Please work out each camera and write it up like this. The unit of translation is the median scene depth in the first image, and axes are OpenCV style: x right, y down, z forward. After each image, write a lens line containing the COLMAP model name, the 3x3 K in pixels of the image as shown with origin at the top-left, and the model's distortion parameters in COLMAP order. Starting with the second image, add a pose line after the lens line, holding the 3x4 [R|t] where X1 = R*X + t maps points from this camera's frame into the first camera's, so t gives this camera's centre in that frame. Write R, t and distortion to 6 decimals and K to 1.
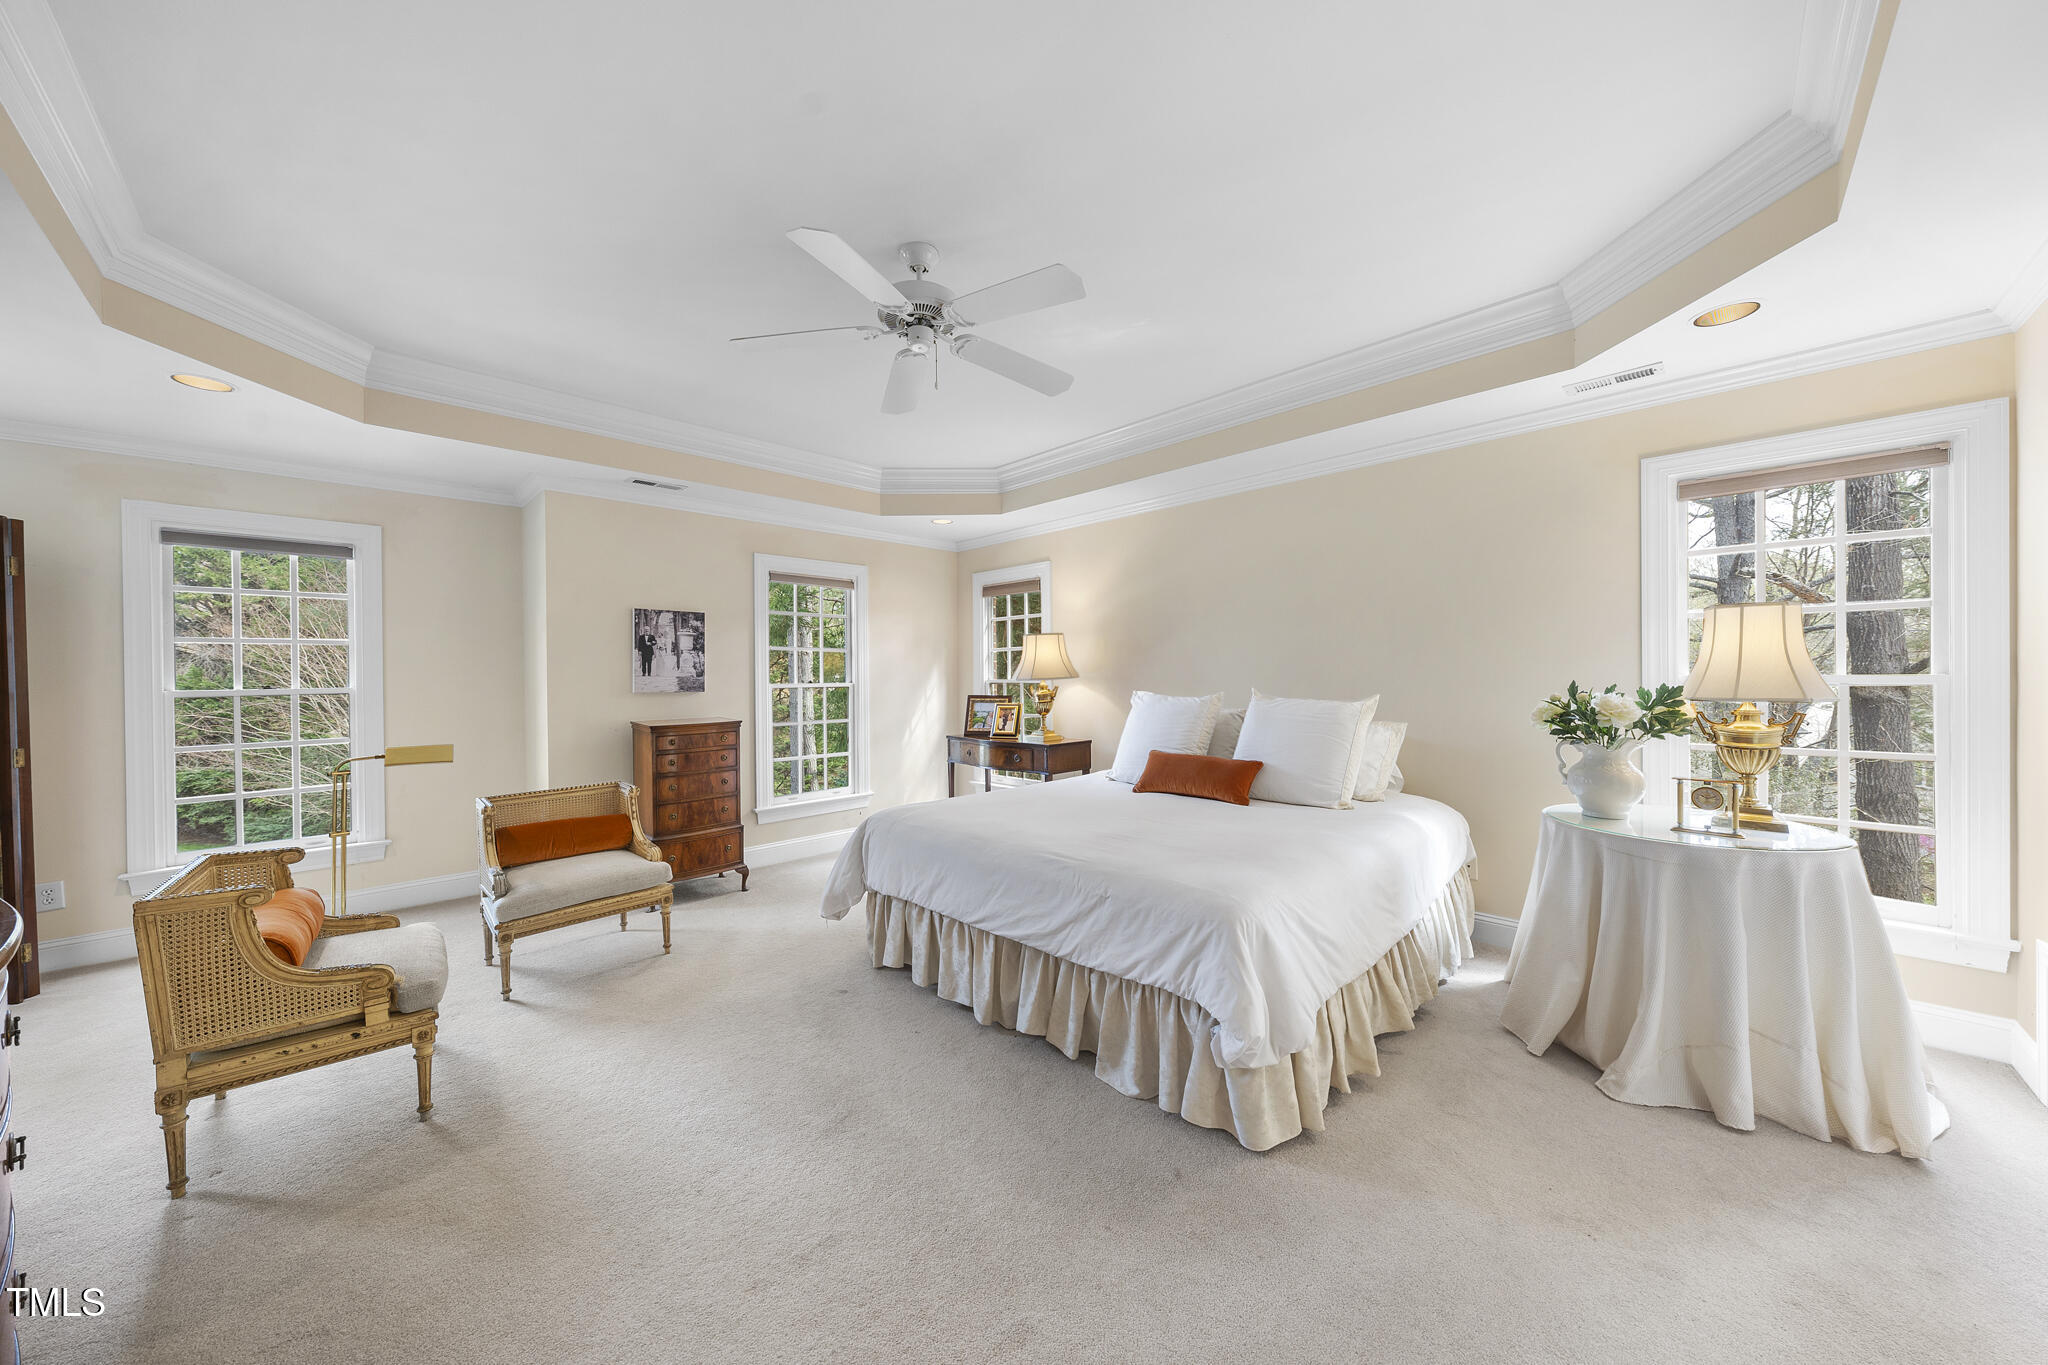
lens RADIAL K [[690.8, 0, 1022.1], [0, 690.8, 675.9], [0, 0, 1]] dist [0.002270, 0.000359]
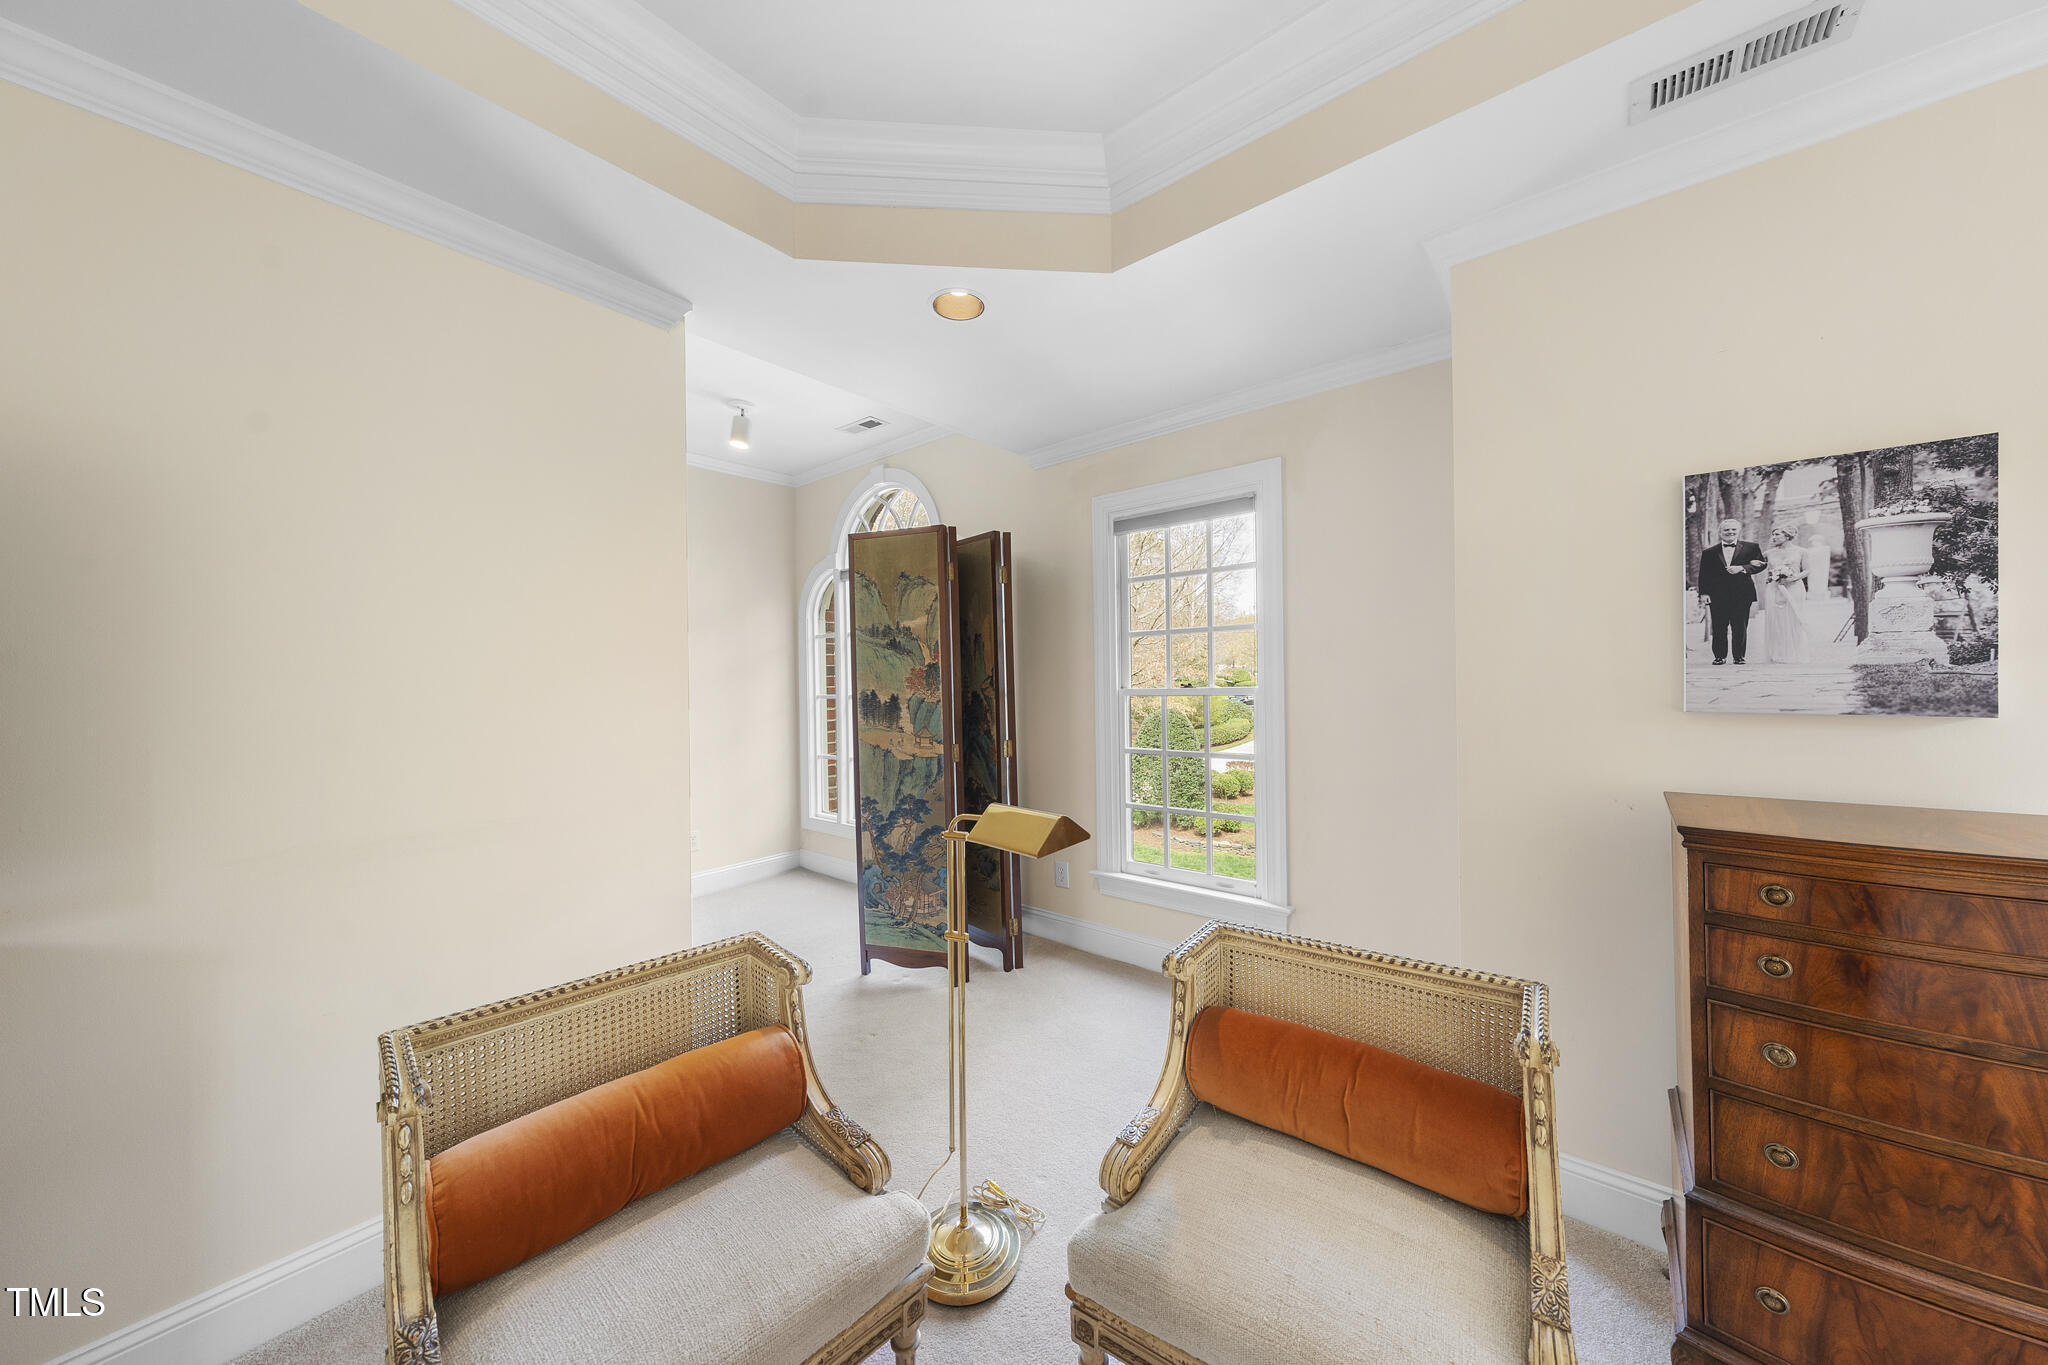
lens RADIAL K [[690.8, 0, 1021.5], [0, 690.8, 678.4], [0, 0, 1]] dist [0.002270, 0.000359]
pose [[0.113817, 0.000523, -0.993502, -0.234638], [0.003345, 0.999994, 0.000910, 0.005782], [0.993496, -0.003426, 0.113815, 0.597960]]
